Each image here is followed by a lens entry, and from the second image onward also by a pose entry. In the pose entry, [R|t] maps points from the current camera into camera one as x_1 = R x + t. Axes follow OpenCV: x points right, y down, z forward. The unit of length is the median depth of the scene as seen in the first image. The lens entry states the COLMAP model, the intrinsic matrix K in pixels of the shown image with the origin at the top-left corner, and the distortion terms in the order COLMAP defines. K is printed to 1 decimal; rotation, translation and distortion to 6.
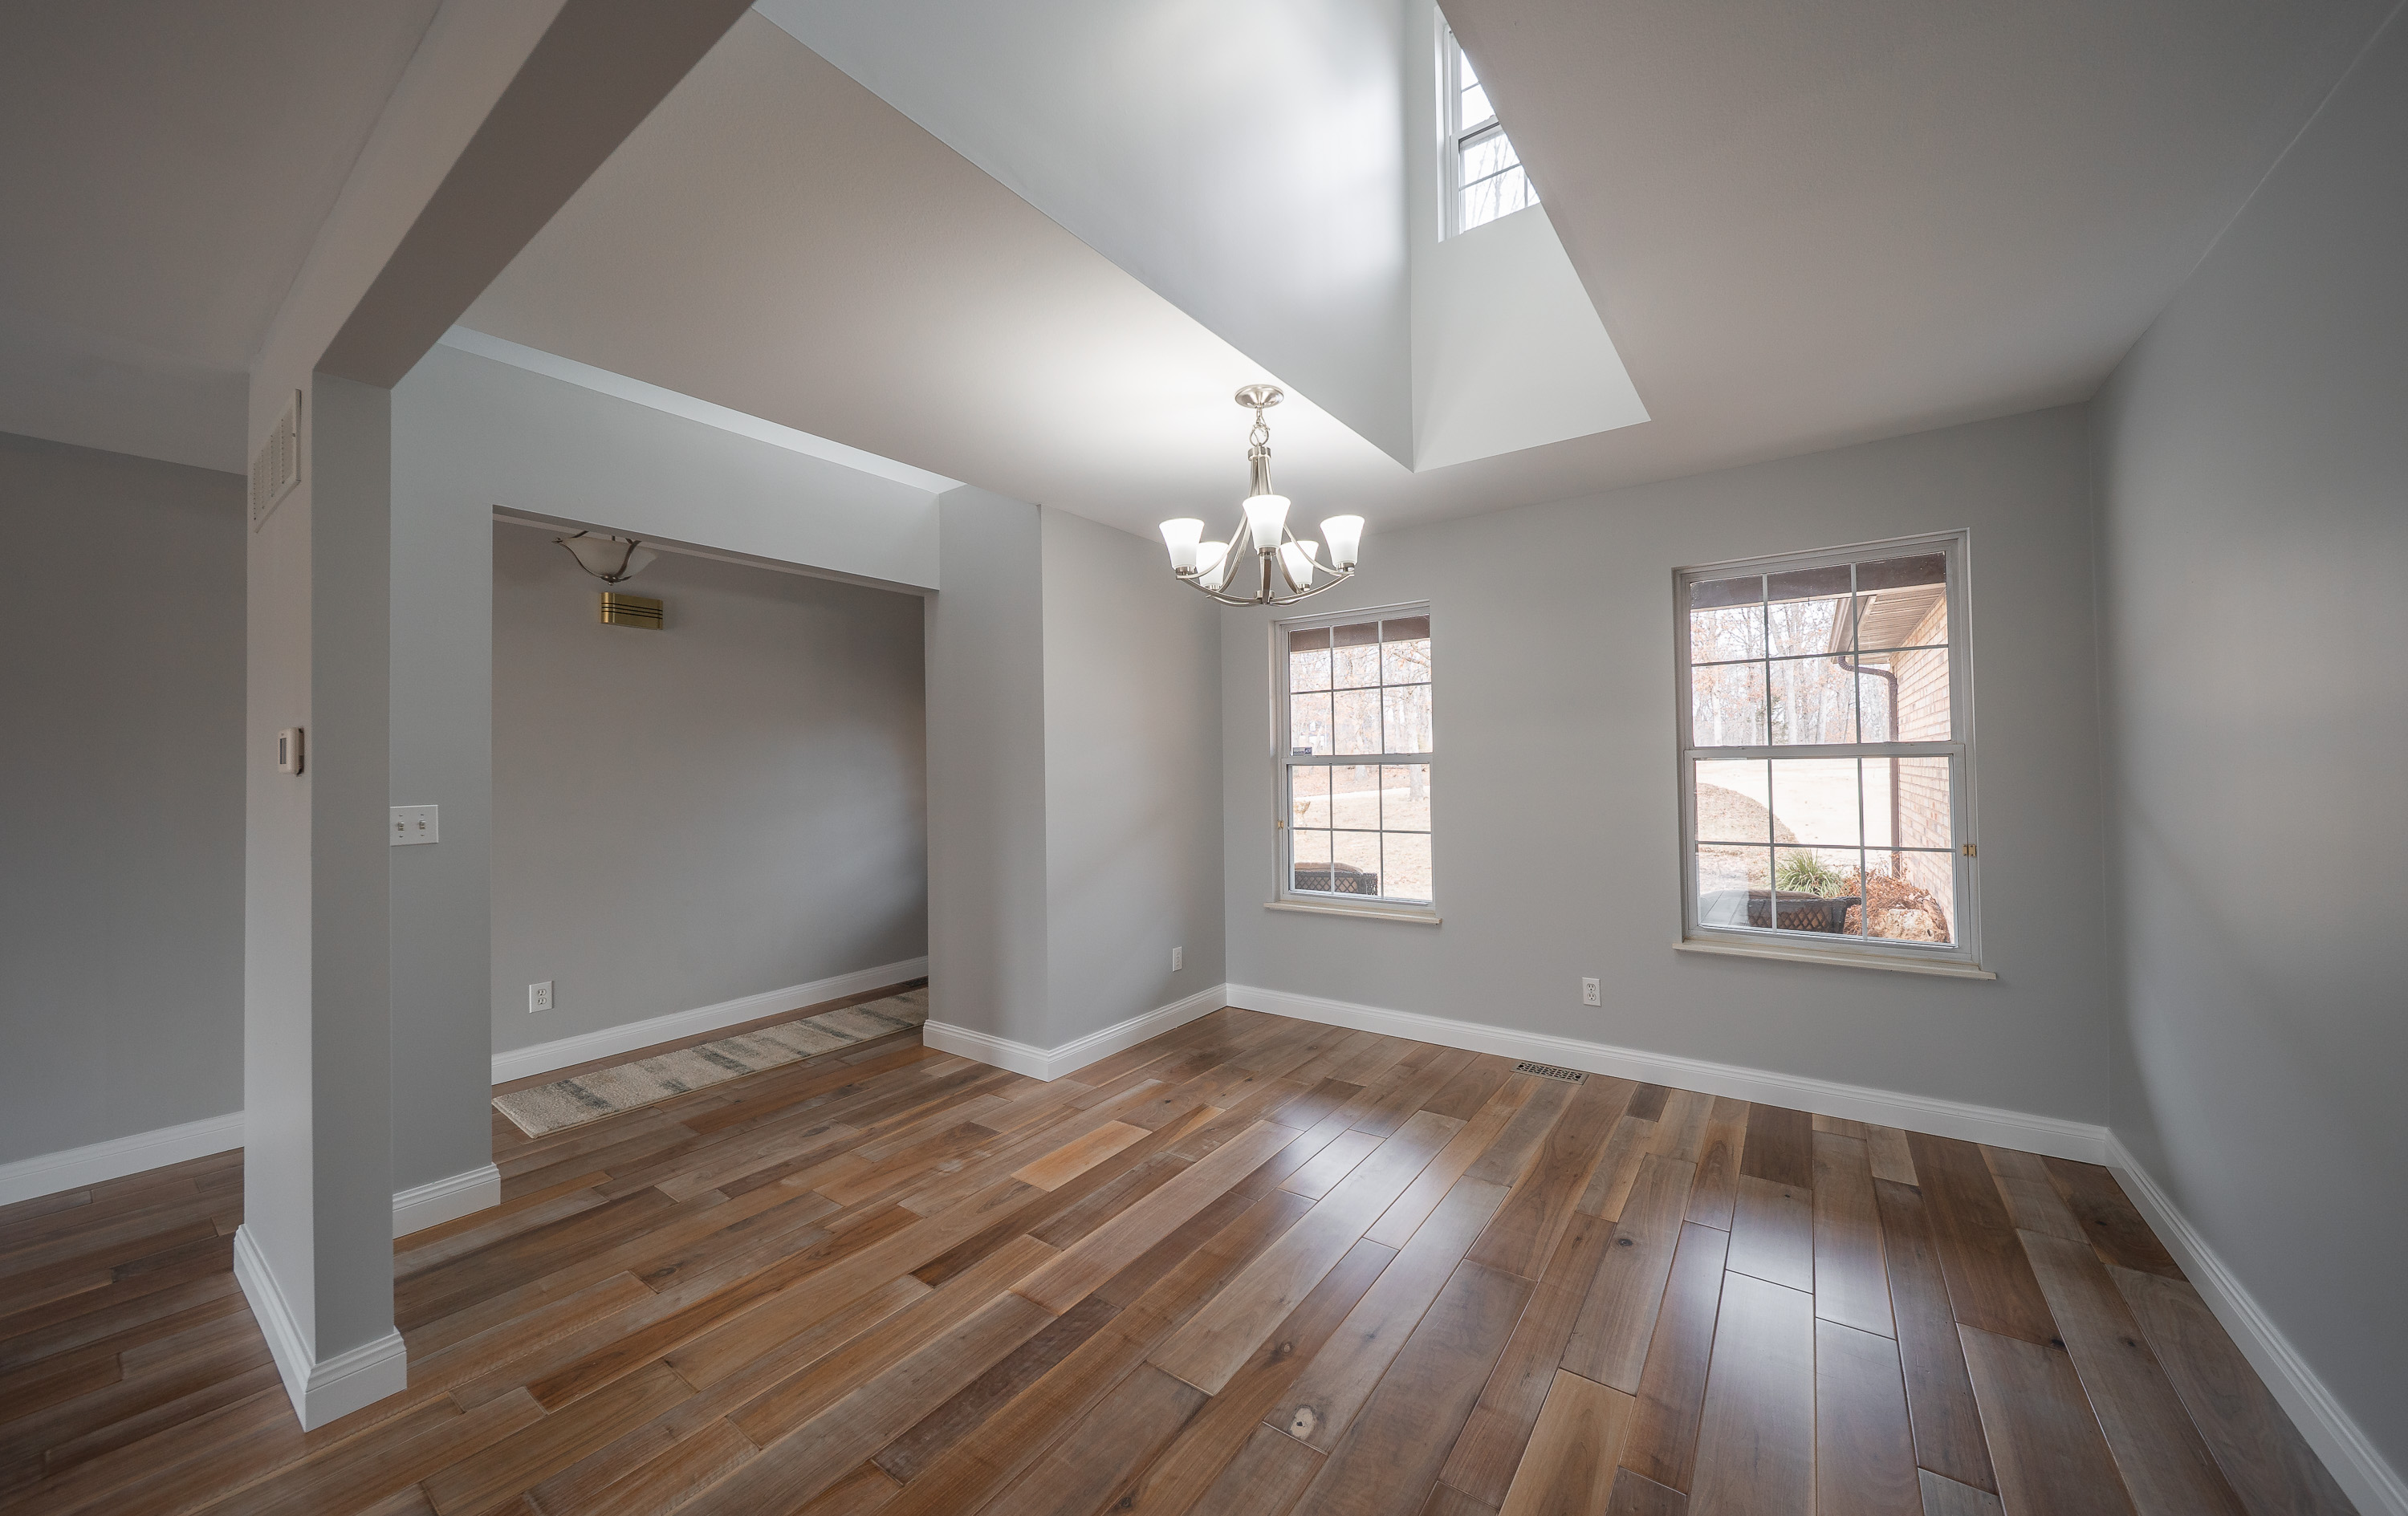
lens RADIAL K [[850.6, 0, 1218.4], [0, 850.6, 759.8], [0, 0, 1]] dist [-0.001386, -0.000076]
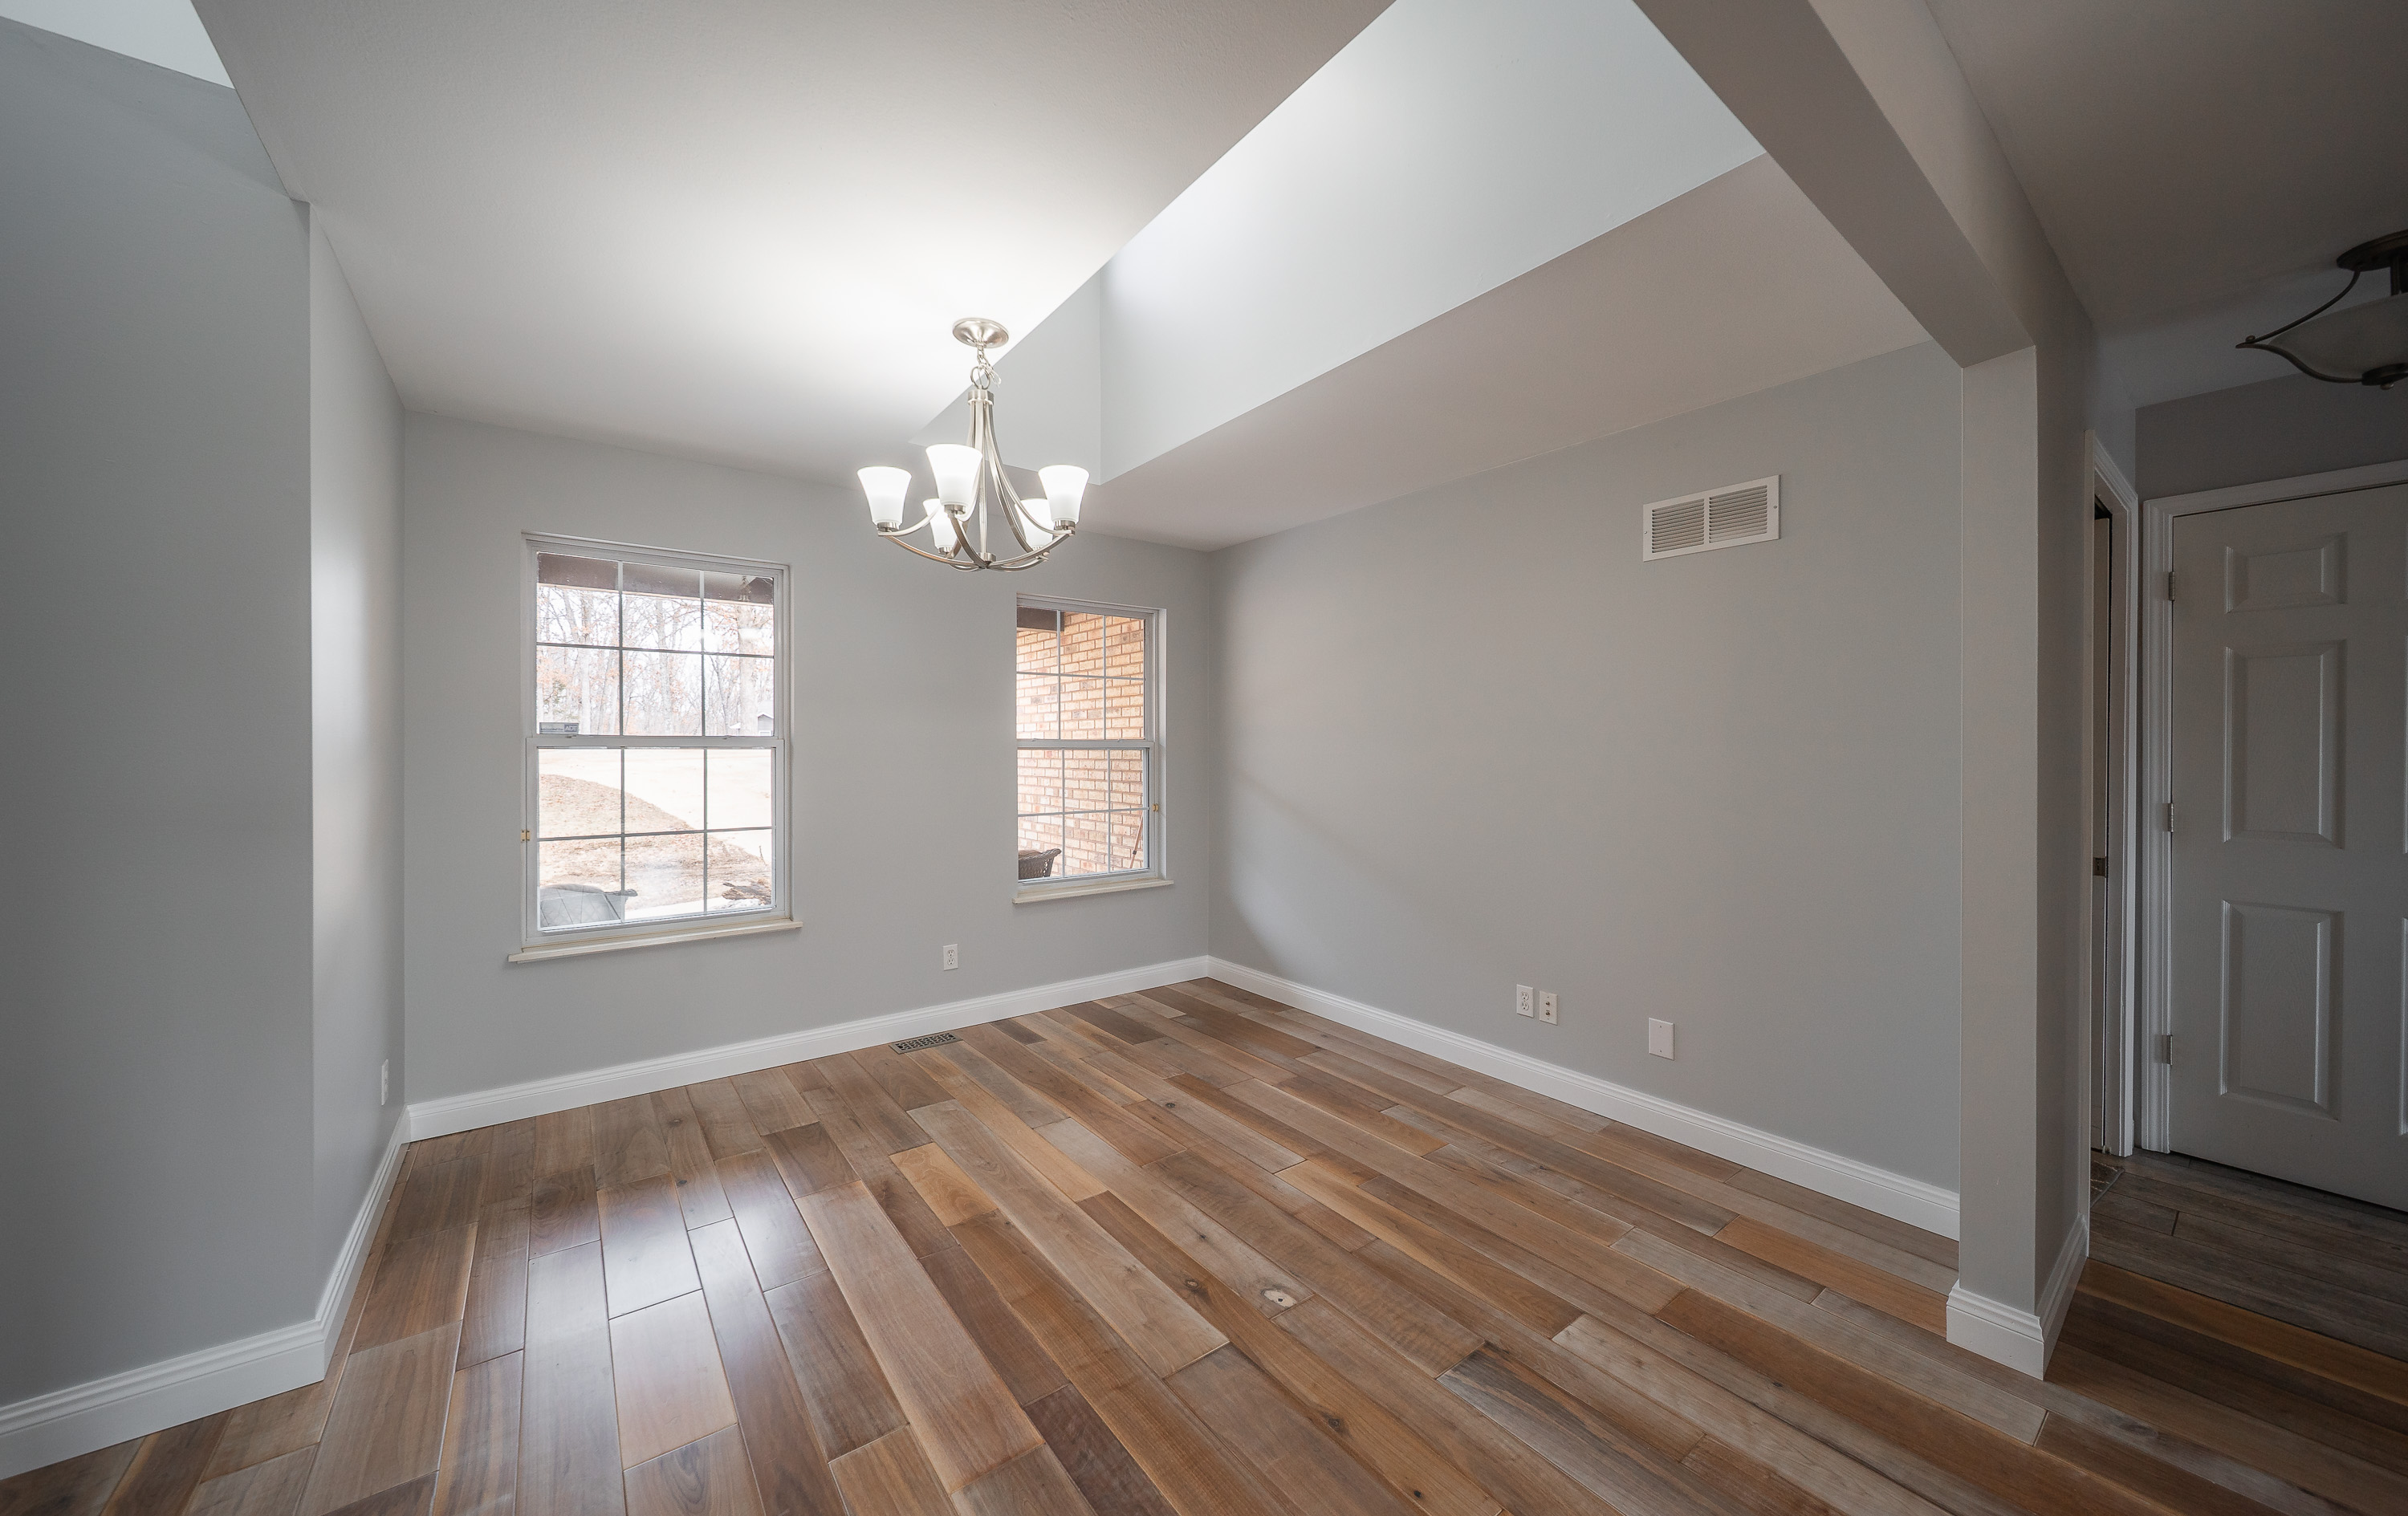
lens RADIAL K [[850.6, 0, 1195.6], [0, 850.6, 752.2], [0, 0, 1]] dist [-0.001386, -0.000076]
pose [[0.292275, 0.011464, 0.956265, -0.565939], [-0.012681, 0.999887, -0.008111, 0.012109], [-0.956250, -0.009756, 0.292388, 0.401292]]
